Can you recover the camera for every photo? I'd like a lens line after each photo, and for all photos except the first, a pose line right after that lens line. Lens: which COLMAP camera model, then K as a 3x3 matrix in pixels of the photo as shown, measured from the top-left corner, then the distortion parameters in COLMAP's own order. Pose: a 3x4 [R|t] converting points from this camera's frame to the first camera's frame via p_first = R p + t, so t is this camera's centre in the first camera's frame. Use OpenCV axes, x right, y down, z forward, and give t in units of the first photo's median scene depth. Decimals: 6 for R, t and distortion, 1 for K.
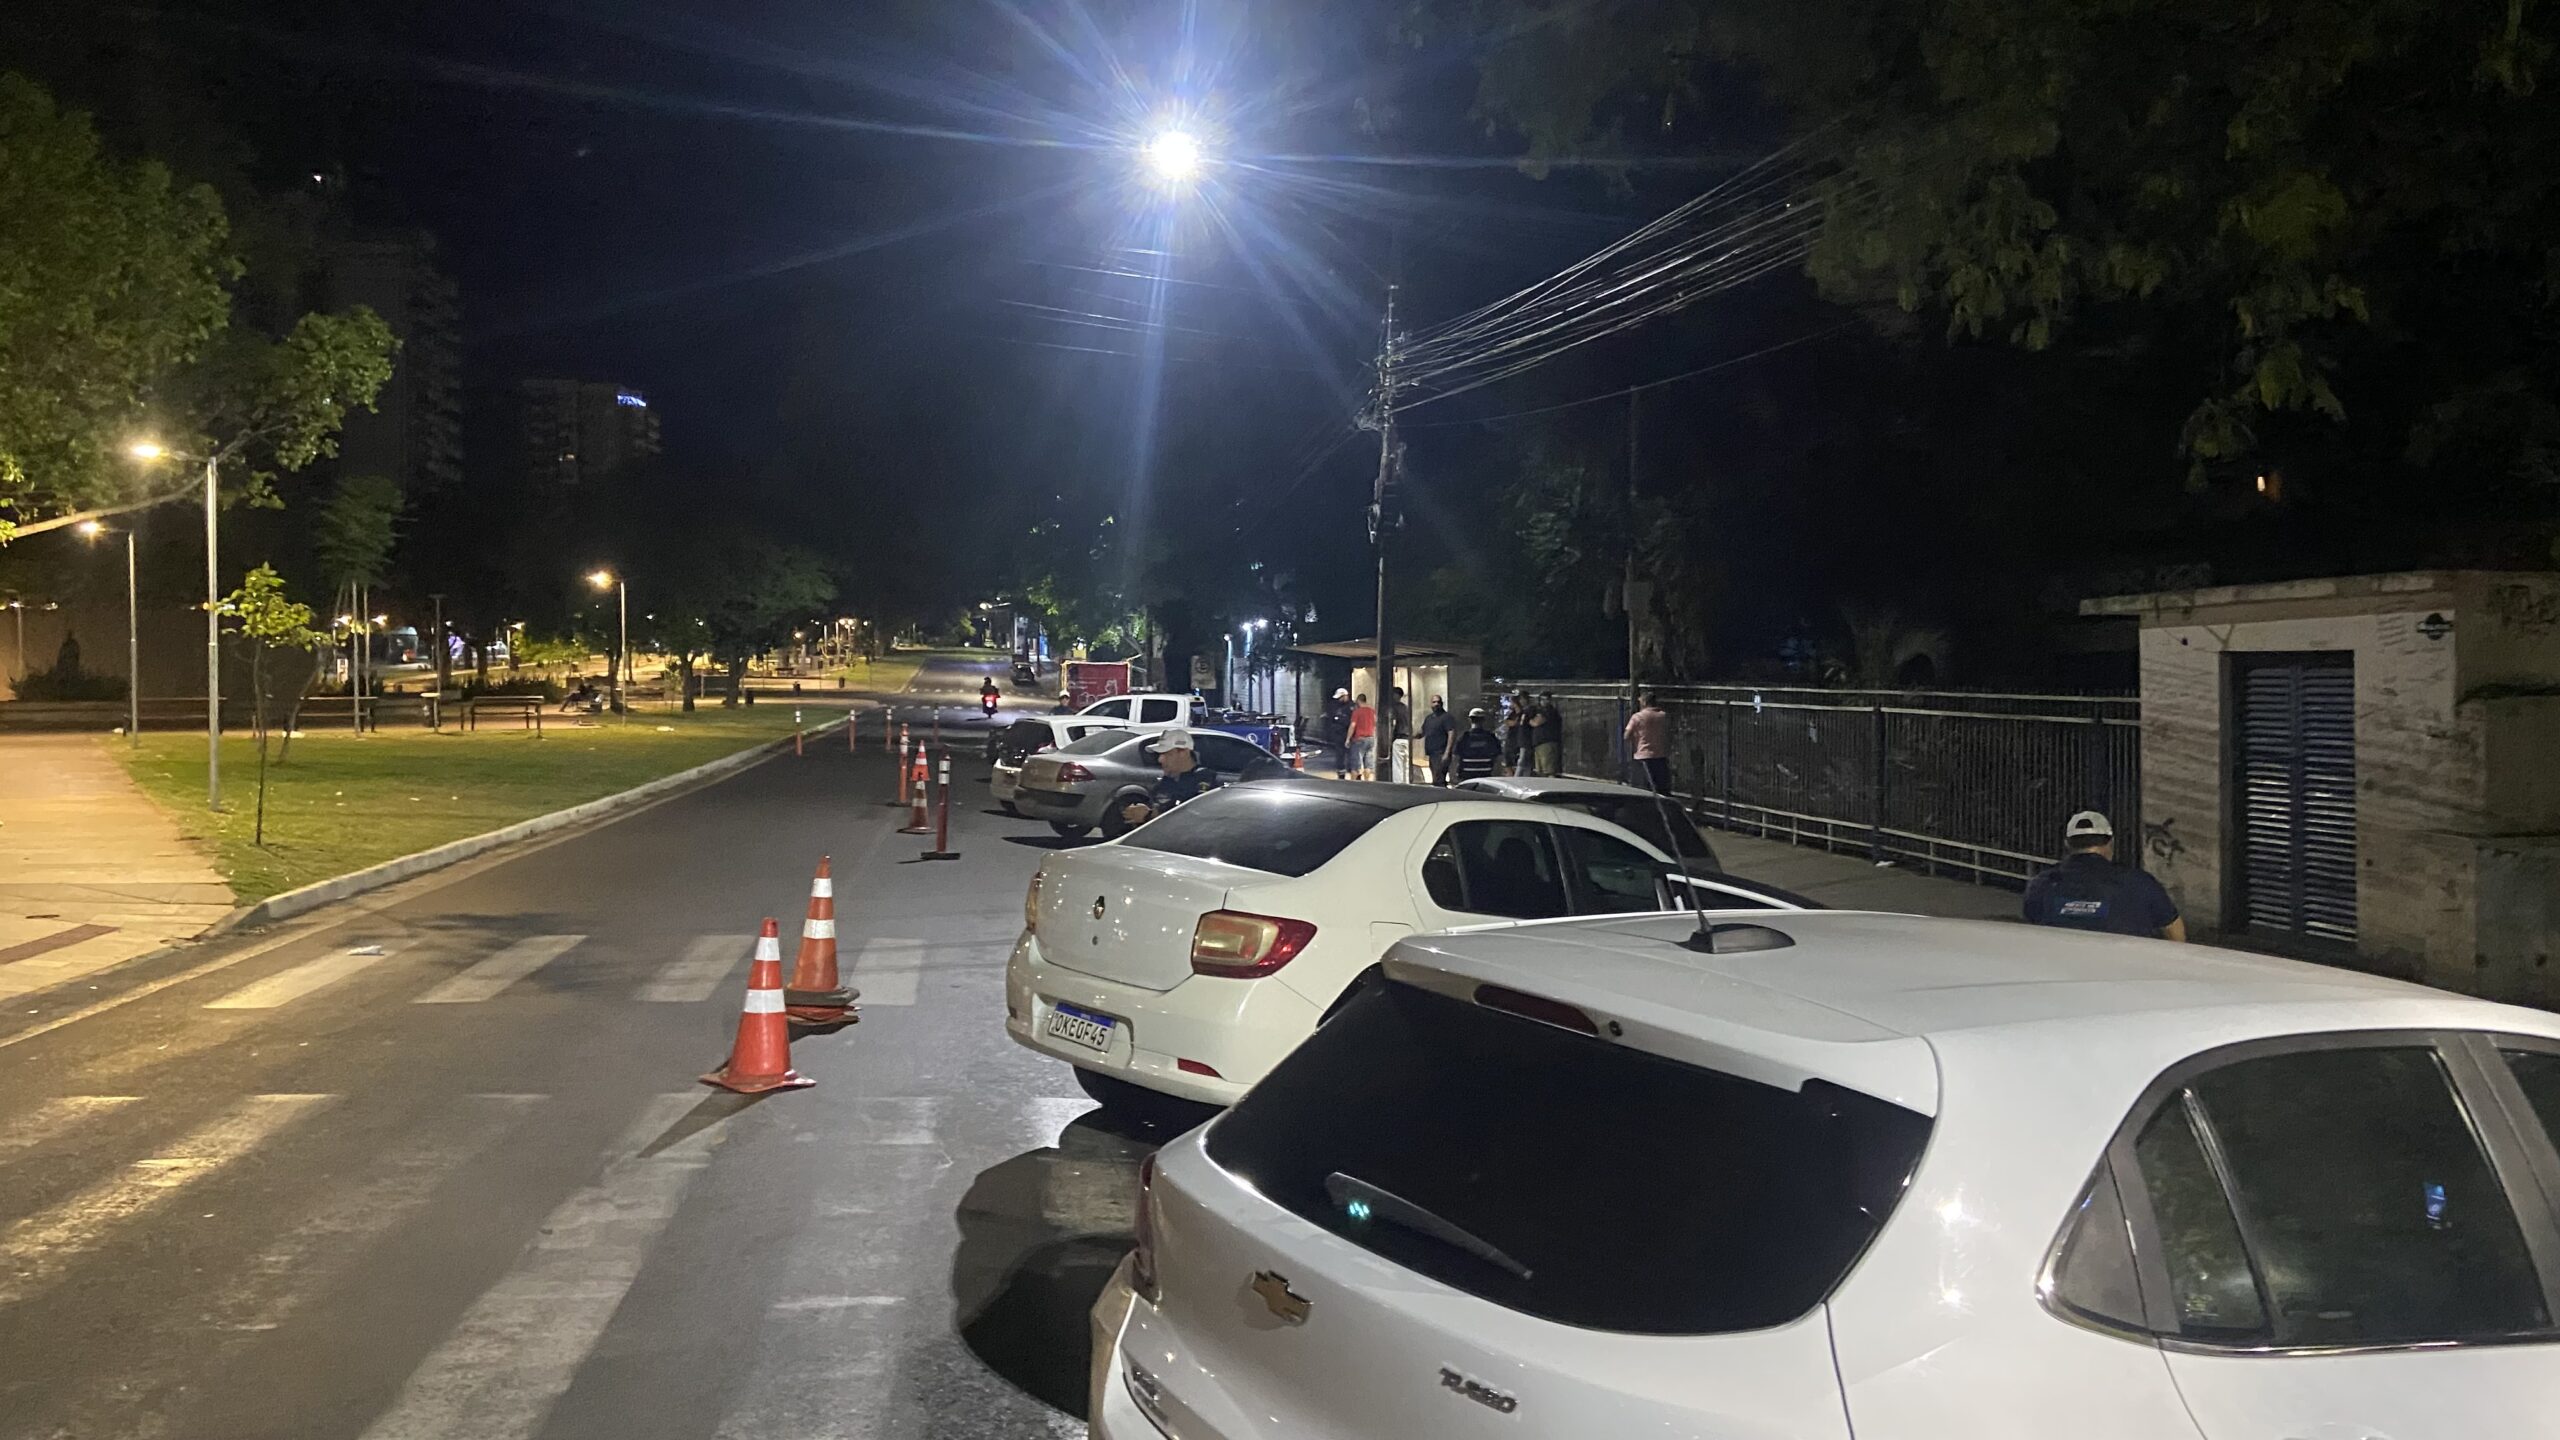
lens RADIAL K [[1837.1, 0, 1280.0], [0, 1837.1, 720.0], [0, 0, 1]] dist [0.043270, -0.002328]
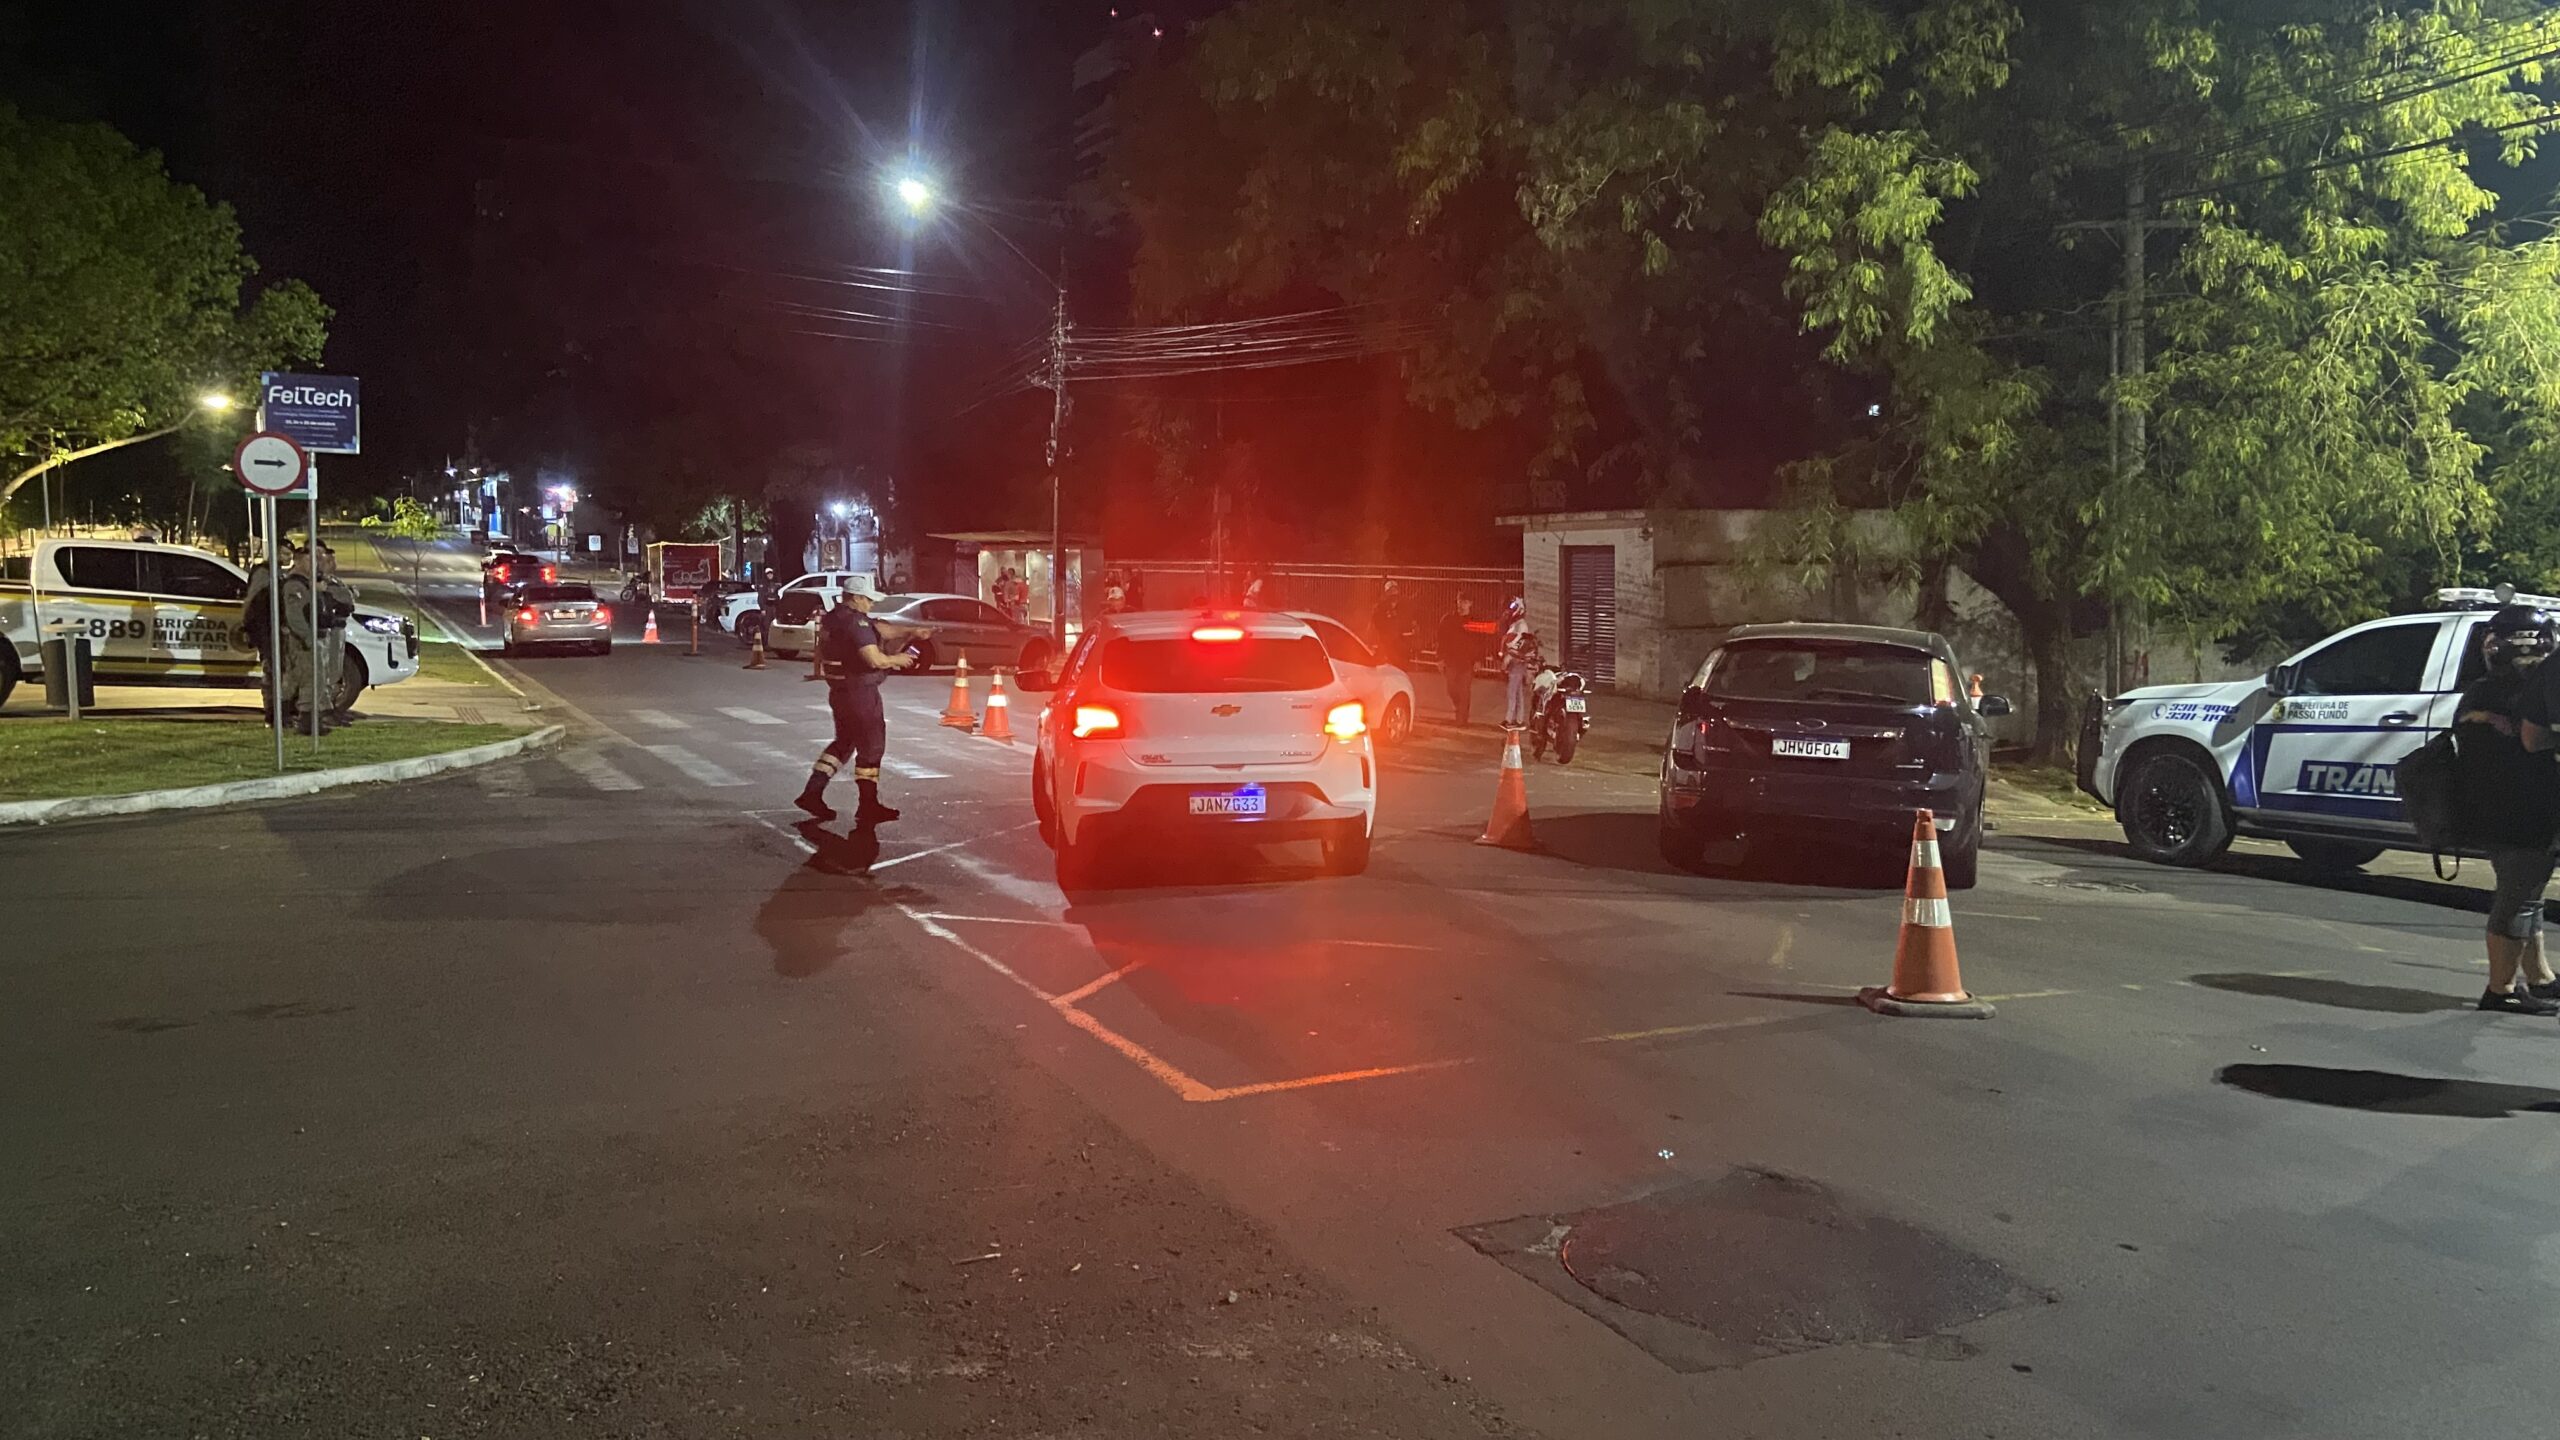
lens RADIAL K [[1837.1, 0, 1280.0], [0, 1837.1, 720.0], [0, 0, 1]] dist [0.043270, -0.002328]
pose [[0.956243, -0.032455, 0.290769, -0.345155], [0.012551, 0.997464, 0.070058, 0.007655], [-0.292306, -0.063343, 0.954225, -0.772945]]
